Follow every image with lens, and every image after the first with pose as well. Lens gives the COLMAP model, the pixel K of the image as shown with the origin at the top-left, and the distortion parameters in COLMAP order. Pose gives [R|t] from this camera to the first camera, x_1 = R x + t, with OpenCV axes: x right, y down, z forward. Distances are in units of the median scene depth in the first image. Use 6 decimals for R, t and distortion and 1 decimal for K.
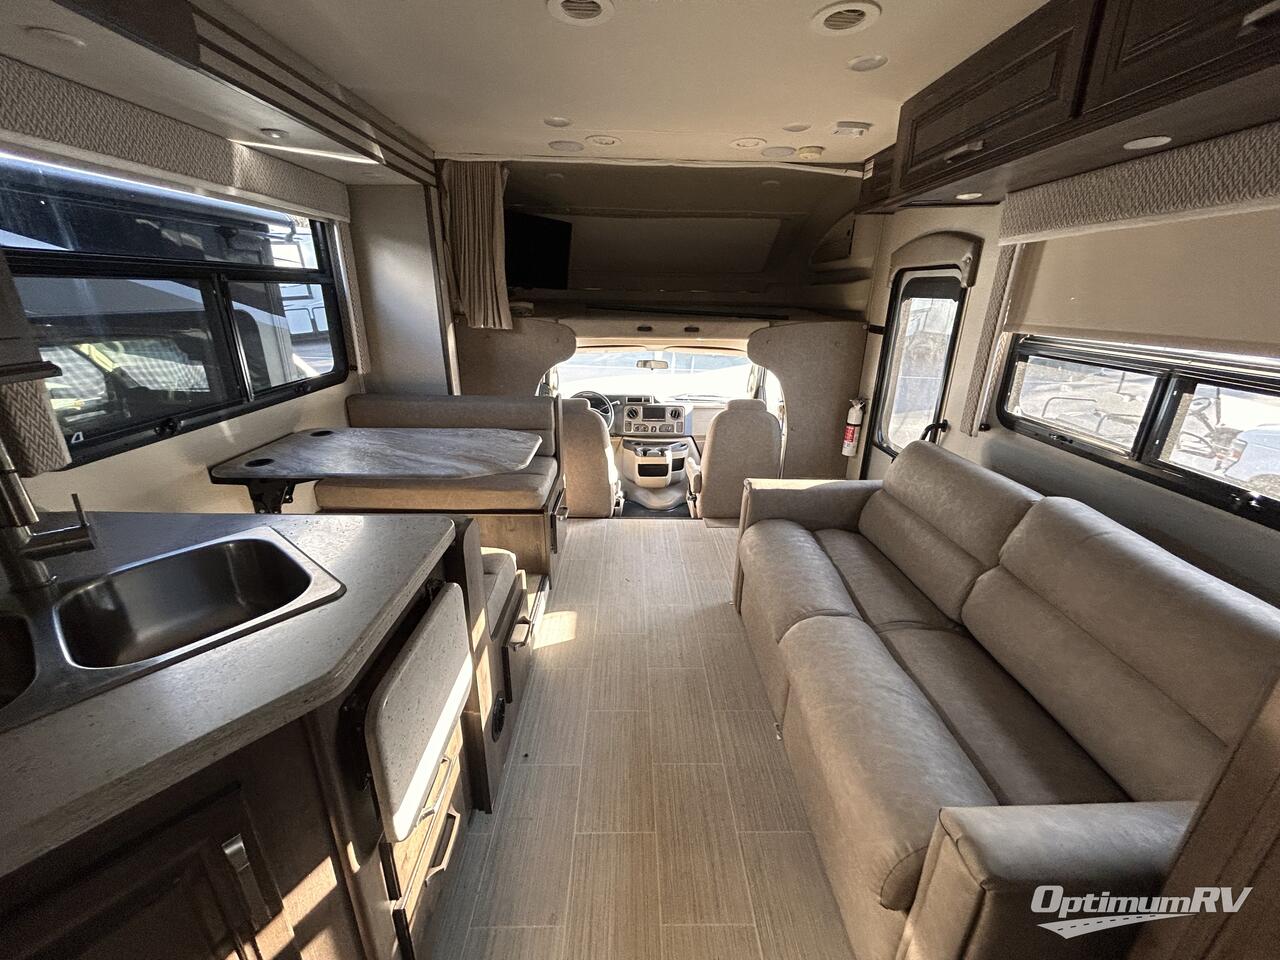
lens RADIAL K [[517.1, 0, 641.5], [0, 517.1, 475.7], [0, 0, 1]] dist [0.001464, -0.000518]
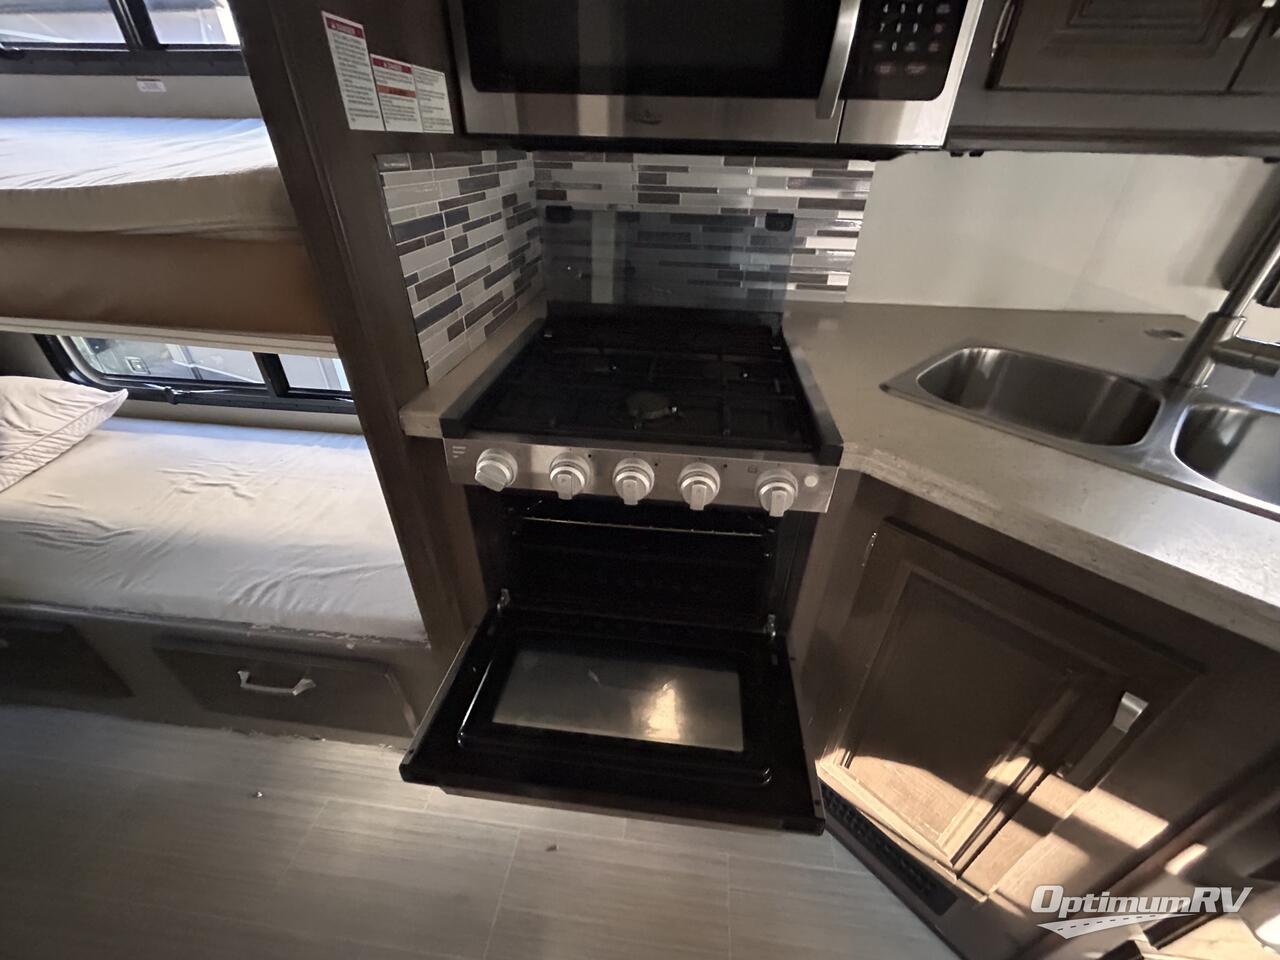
lens RADIAL K [[517.1, 0, 640.0], [0, 517.1, 478.4], [0, 0, 1]] dist [0.001464, -0.000518]
pose [[-0.140134, 0.529571, -0.836611, -0.051578], [-0.353708, 0.762420, 0.541855, 0.085751], [0.924799, 0.371849, 0.080472, 0.012299]]
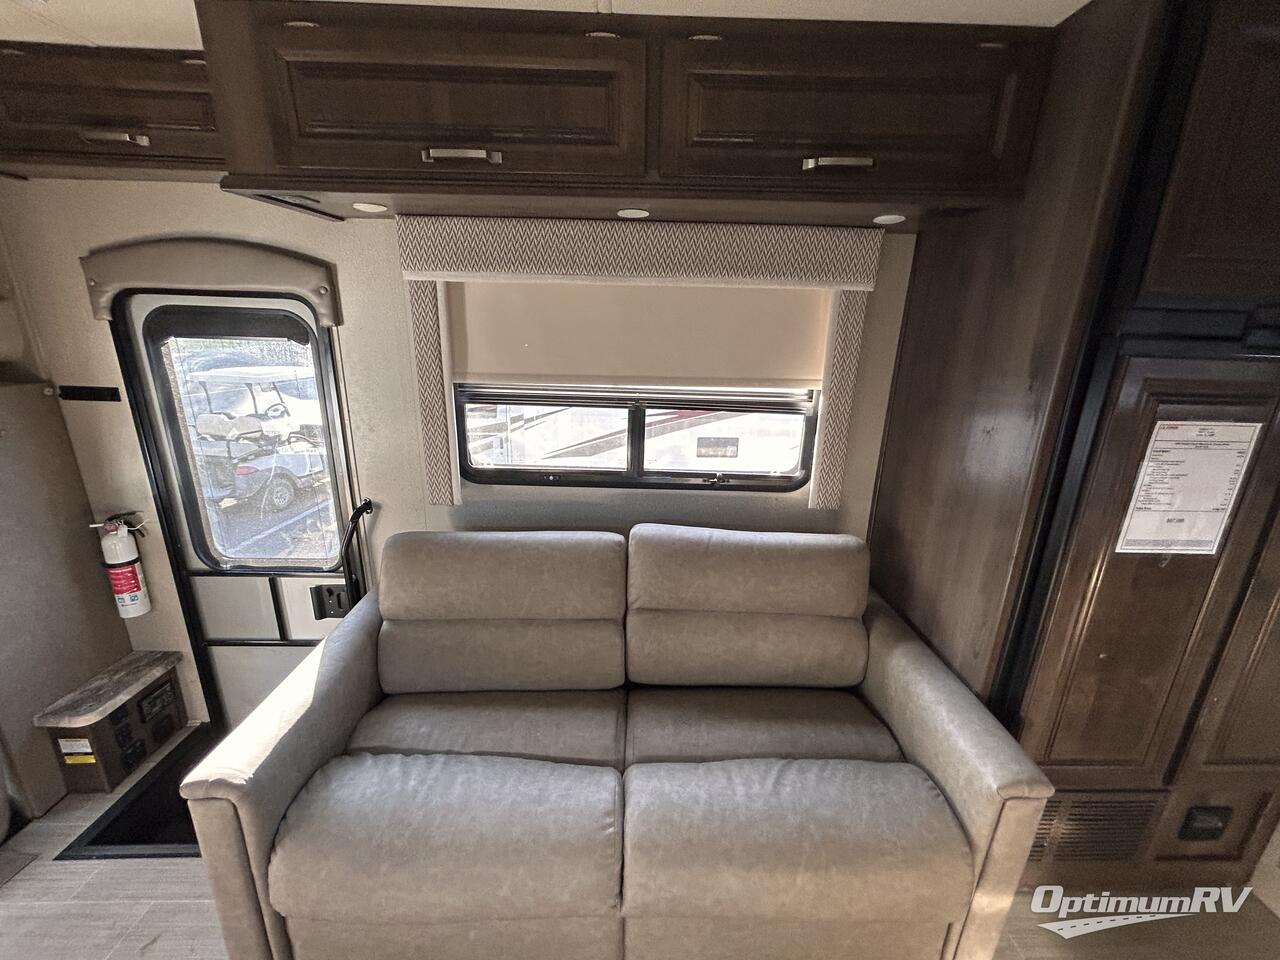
lens RADIAL K [[517.1, 0, 642.3], [0, 517.1, 480.6], [0, 0, 1]] dist [0.001464, -0.000518]
pose [[-0.002159, -0.304676, 0.952454, -0.153204], [0.310986, 0.905023, 0.290208, -0.275722], [-0.950412, 0.296827, 0.092796, 0.655802]]
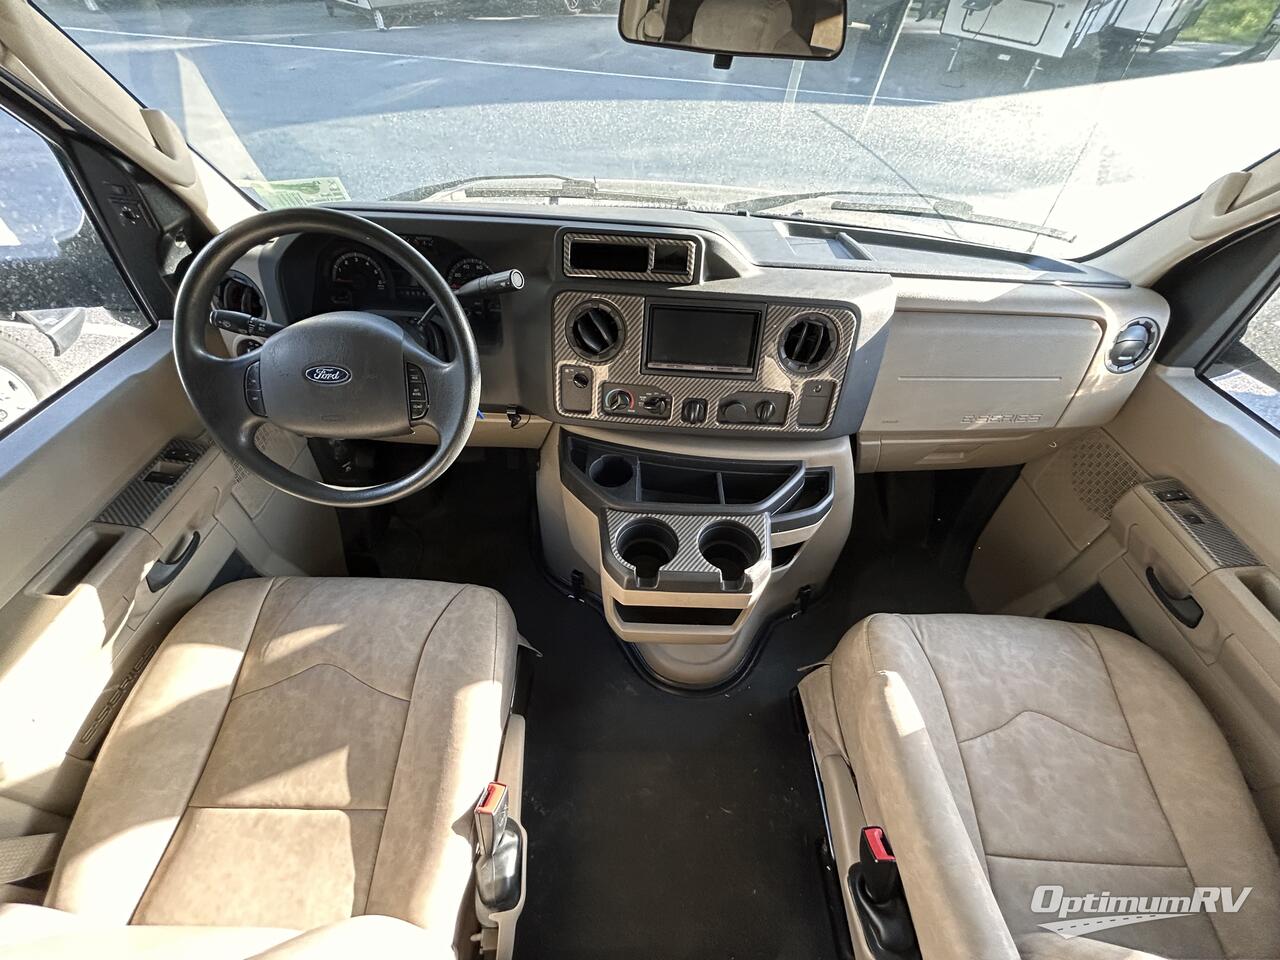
lens RADIAL K [[517.1, 0, 639.4], [0, 517.1, 478.3], [0, 0, 1]] dist [0.001464, -0.000518]
pose [[0.998907, 0.046741, -0.000327, 0.004988], [-0.041931, 0.899152, 0.435622, -0.335506], [0.020656, -0.435132, 0.900130, 1.697938]]
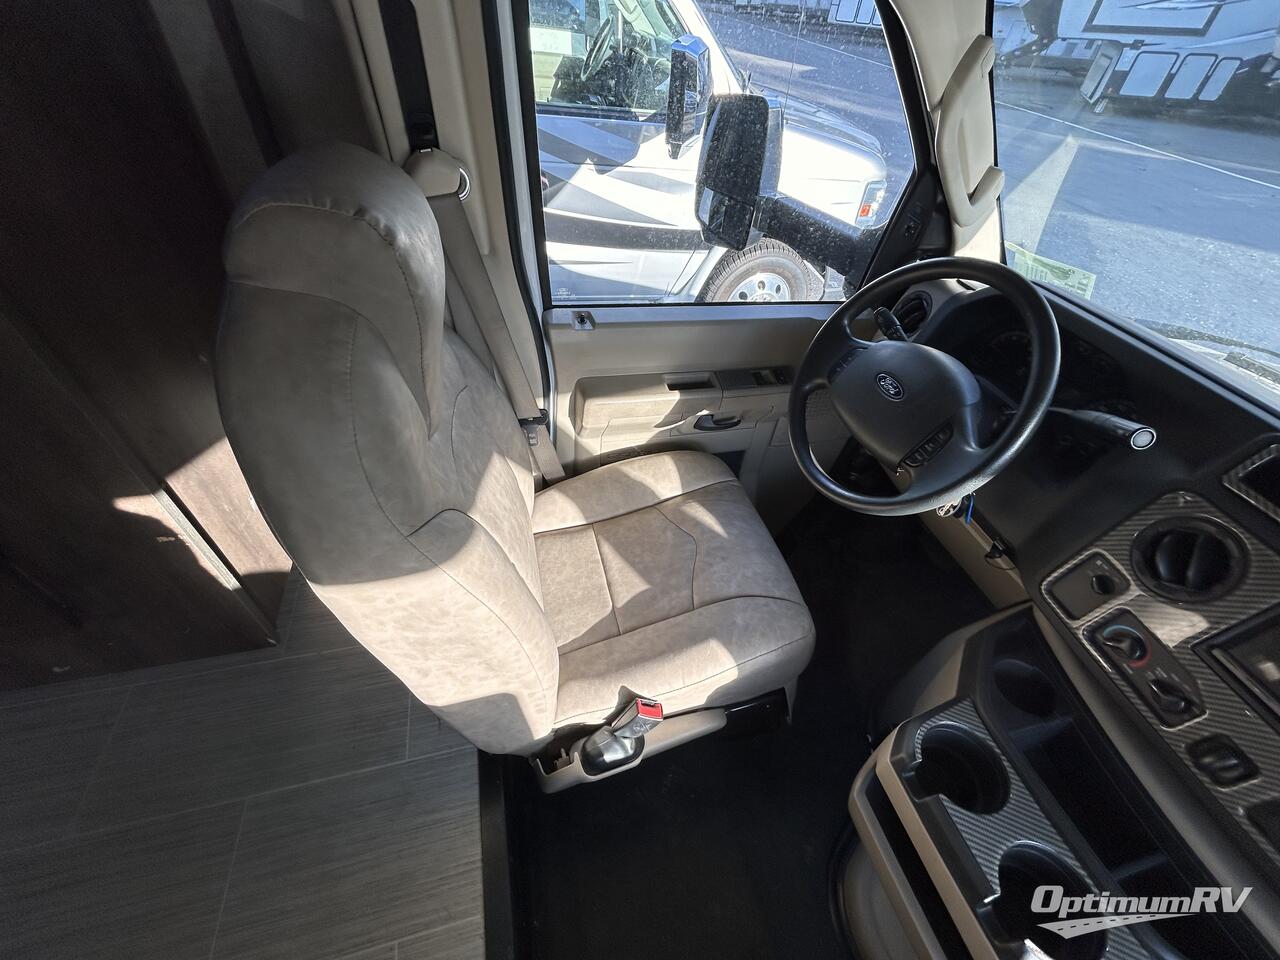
lens RADIAL K [[517.1, 0, 640.2], [0, 517.1, 477.6], [0, 0, 1]] dist [0.001464, -0.000518]
pose [[0.229812, 0.682301, -0.694011, 0.068751], [-0.405062, 0.715455, 0.569253, -0.334891], [0.884936, 0.150297, 0.440795, 1.707965]]
